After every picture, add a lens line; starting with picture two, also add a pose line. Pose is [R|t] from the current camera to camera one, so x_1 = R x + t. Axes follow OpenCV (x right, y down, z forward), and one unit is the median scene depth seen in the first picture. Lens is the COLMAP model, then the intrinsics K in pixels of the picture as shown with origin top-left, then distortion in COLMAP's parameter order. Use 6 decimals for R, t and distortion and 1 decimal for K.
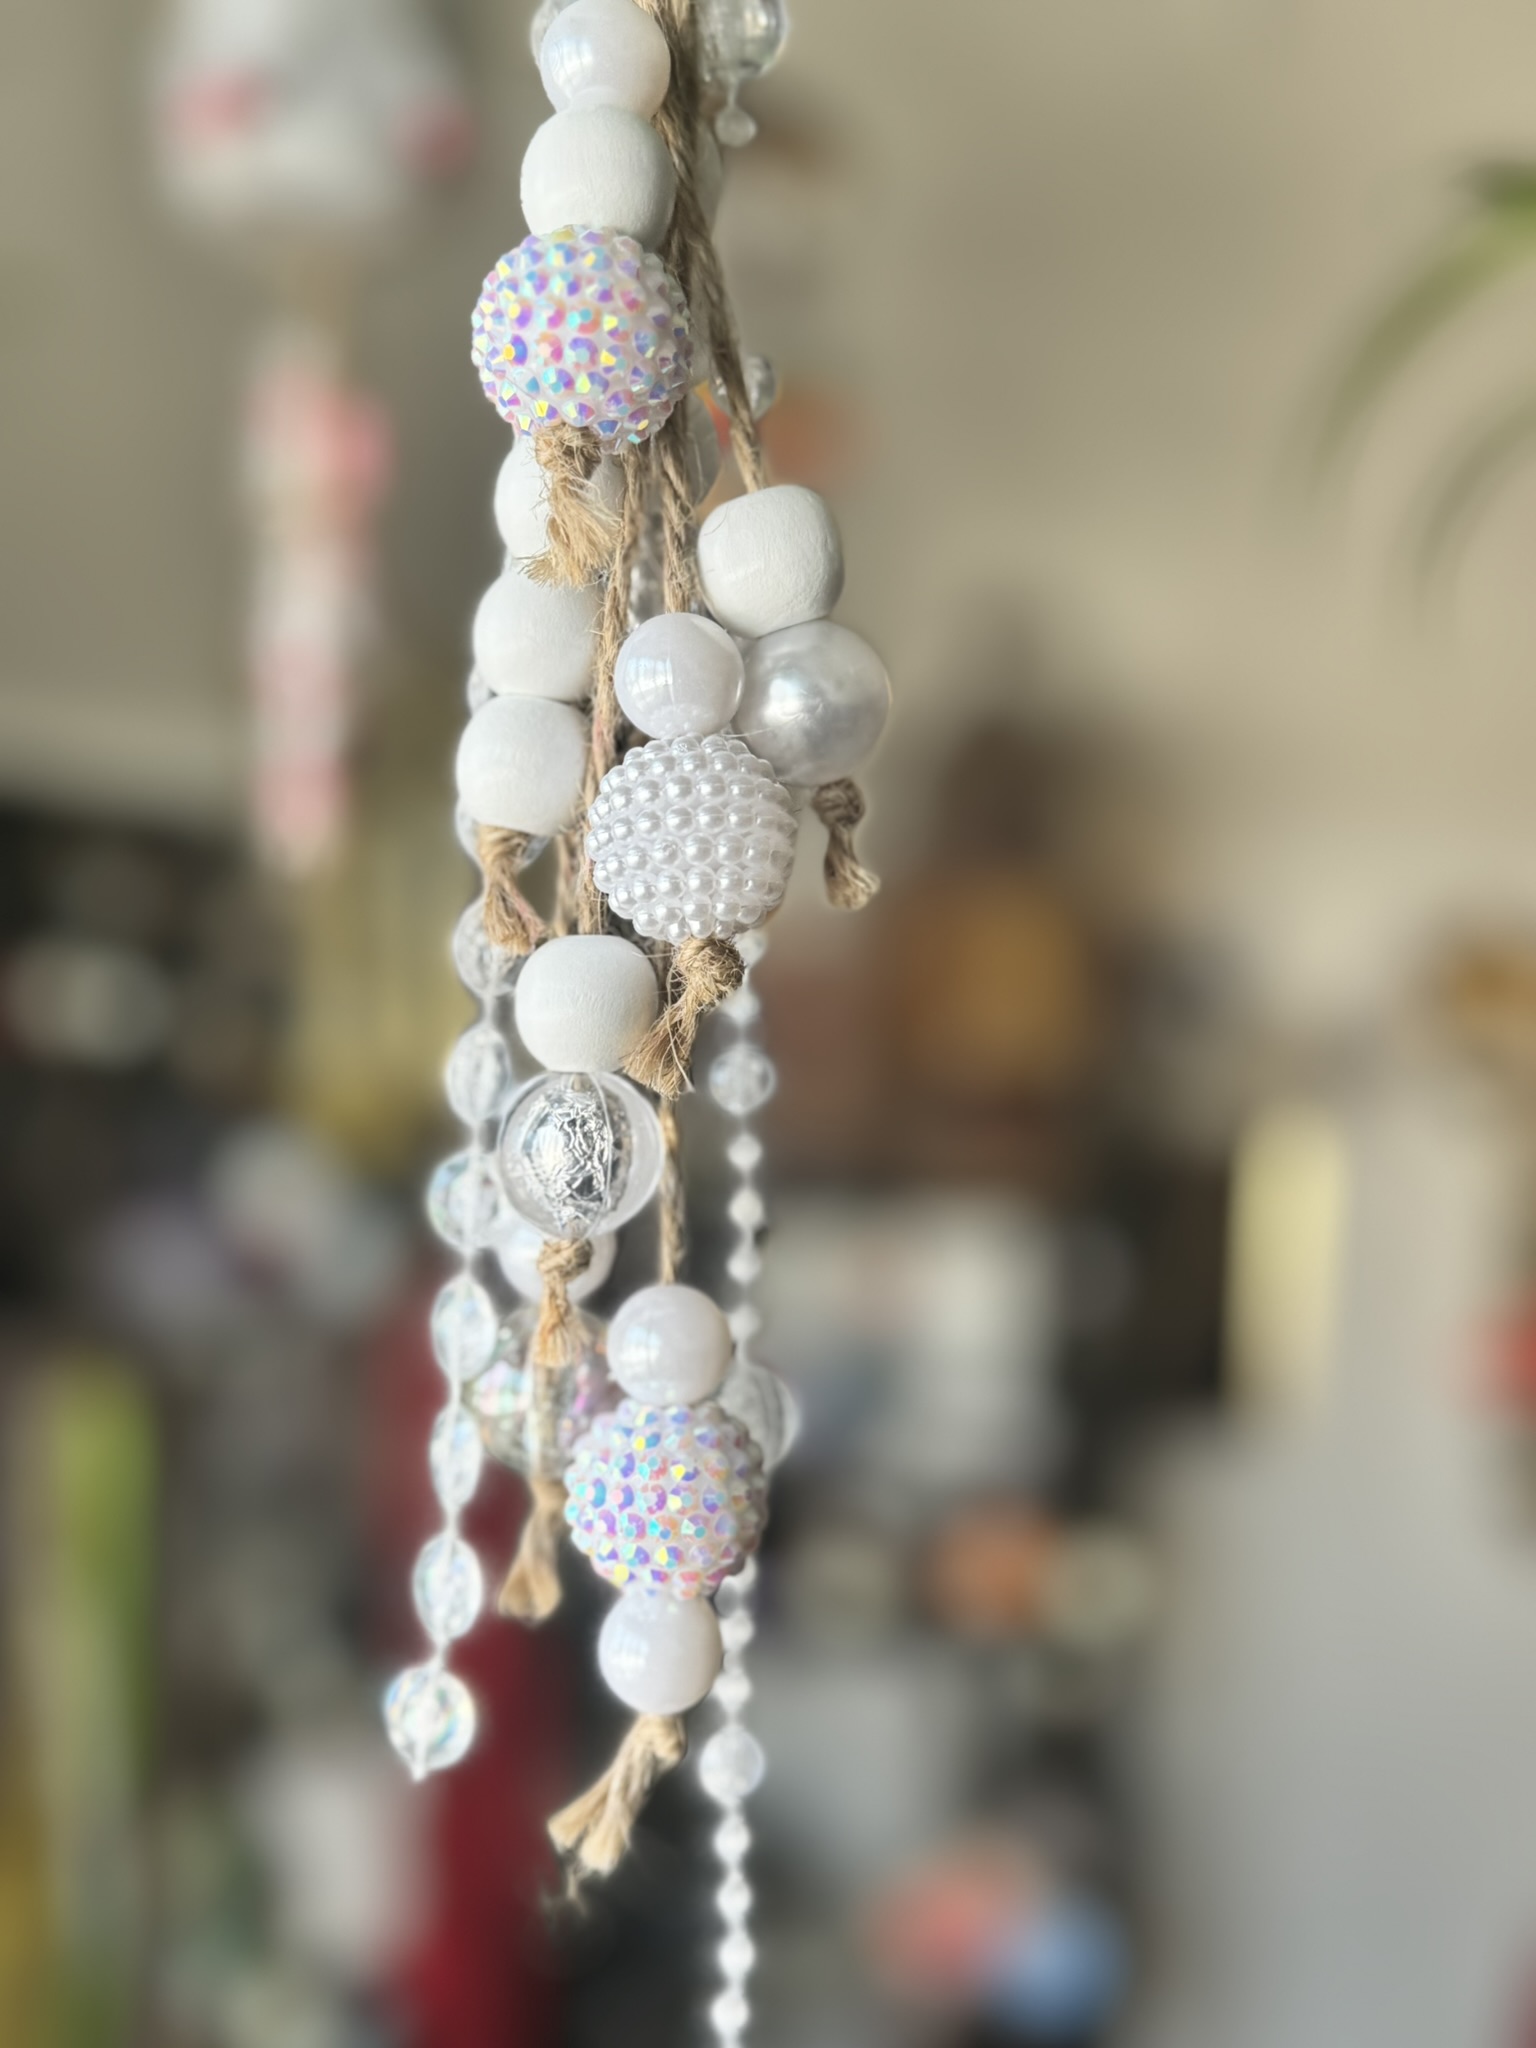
lens RADIAL K [[2381.3, 0, 777.5], [0, 2381.3, 1042.9], [0, 0, 1]] dist [0.152105, 0.000000]
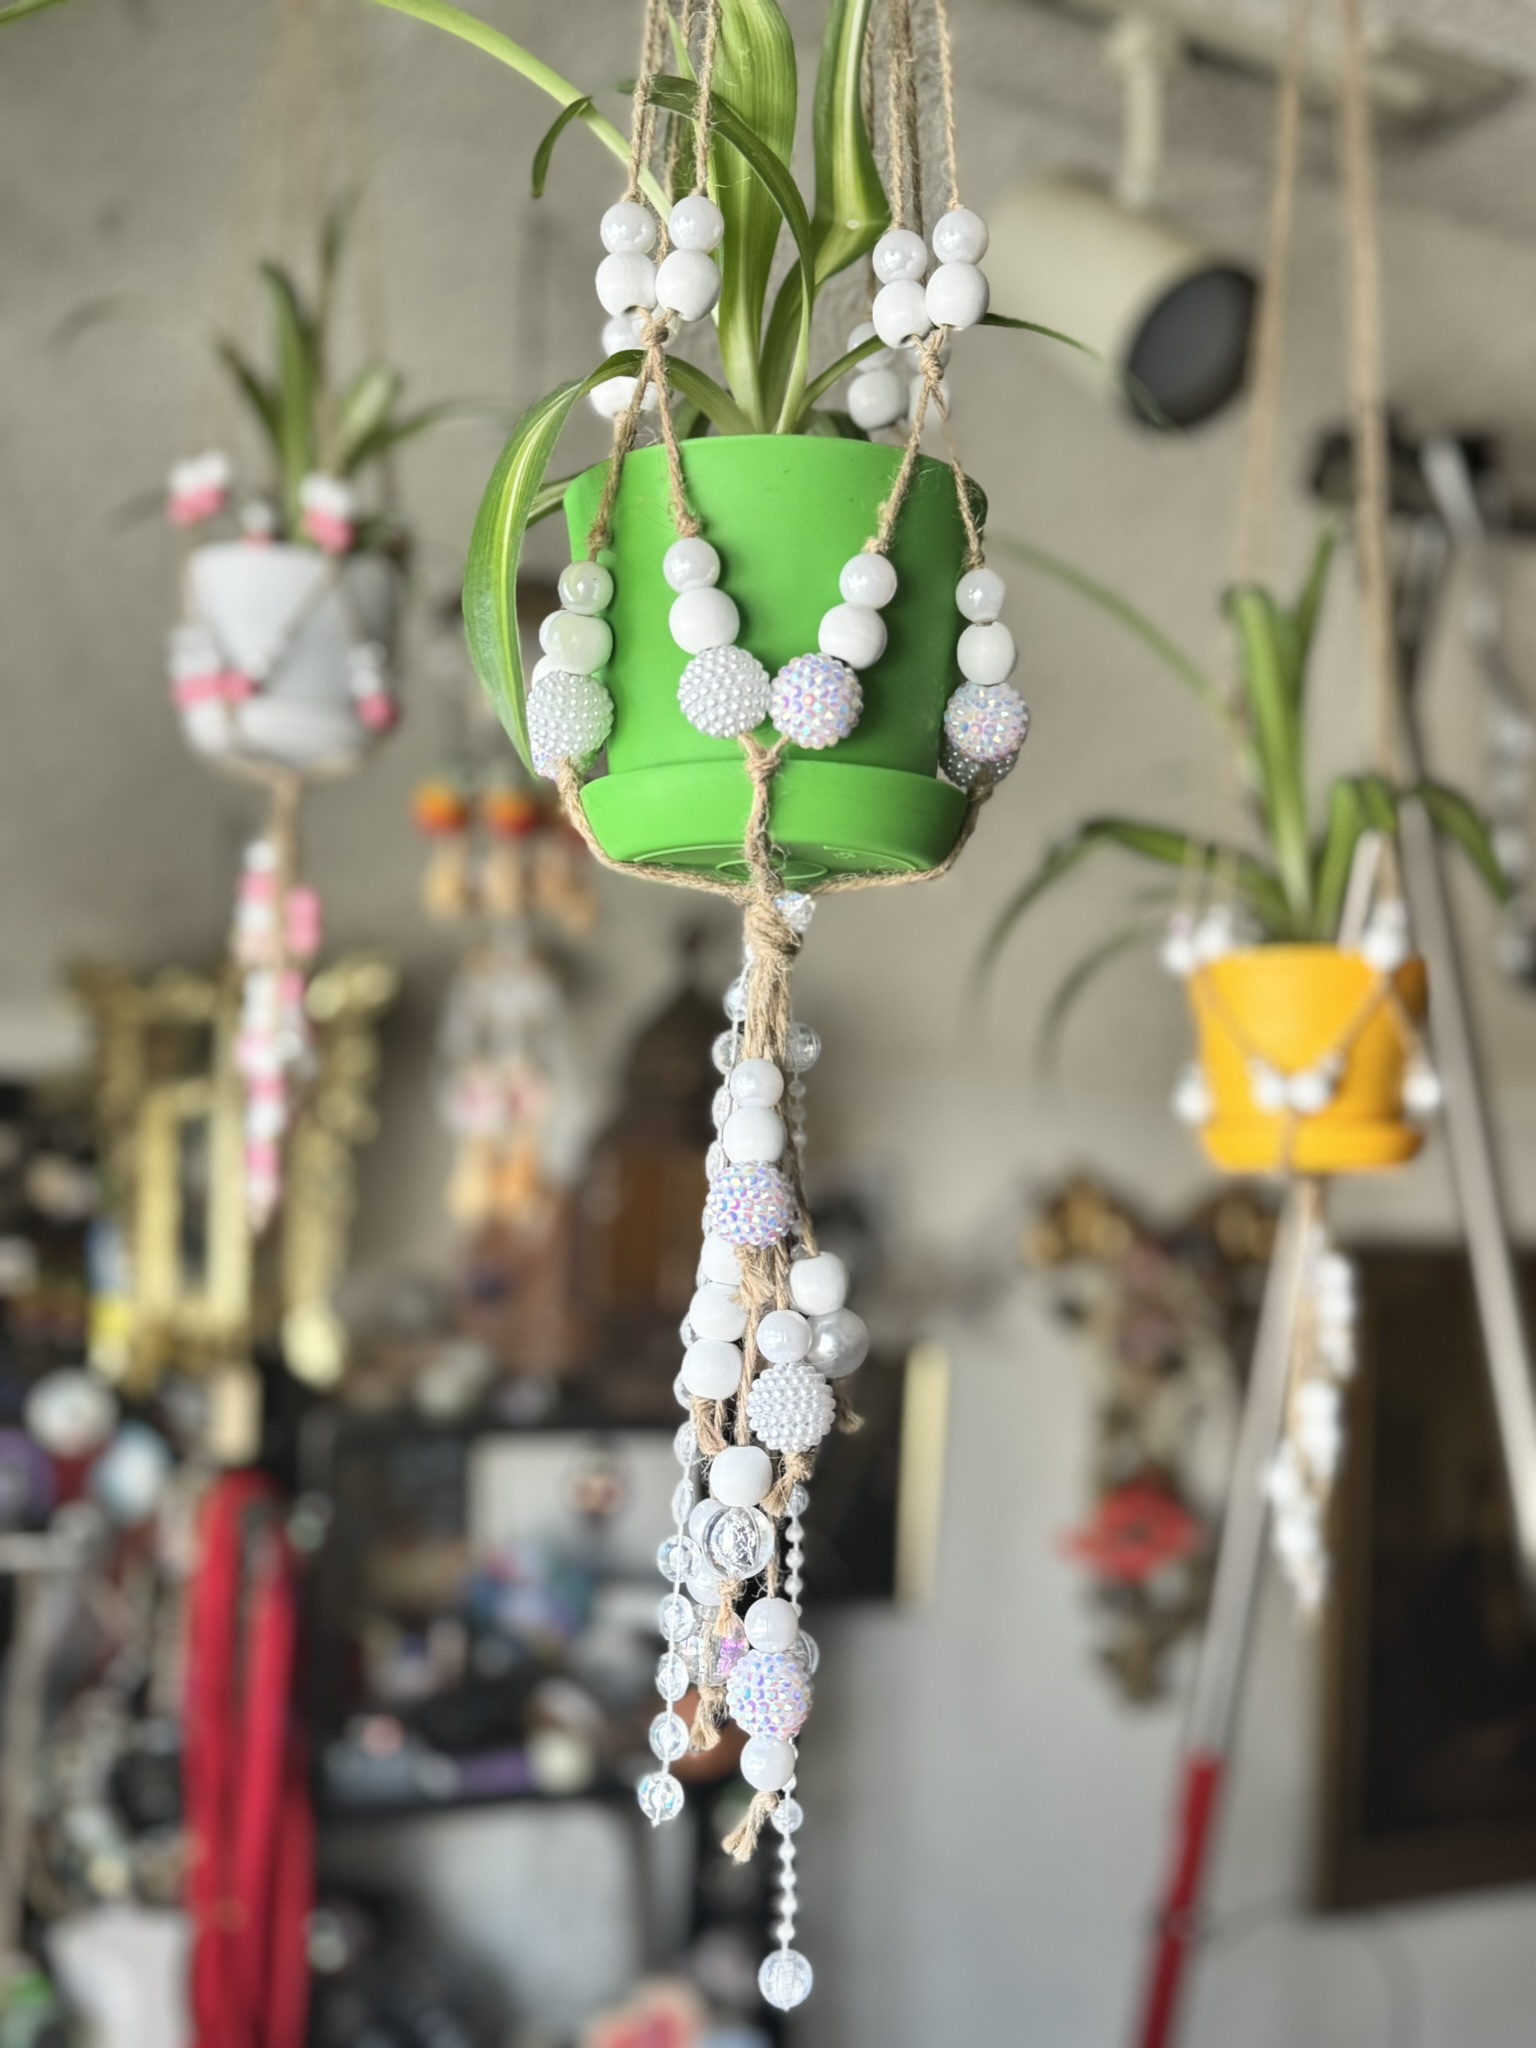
lens RADIAL K [[2381.3, 0, 773.7], [0, 2381.3, 1011.6], [0, 0, 1]] dist [0.152105, 0.000000]
pose [[0.988471, 0.022003, 0.149803, -0.409725], [-0.009660, 0.996534, -0.082629, -0.275383], [-0.151102, 0.080229, 0.985257, -1.349329]]
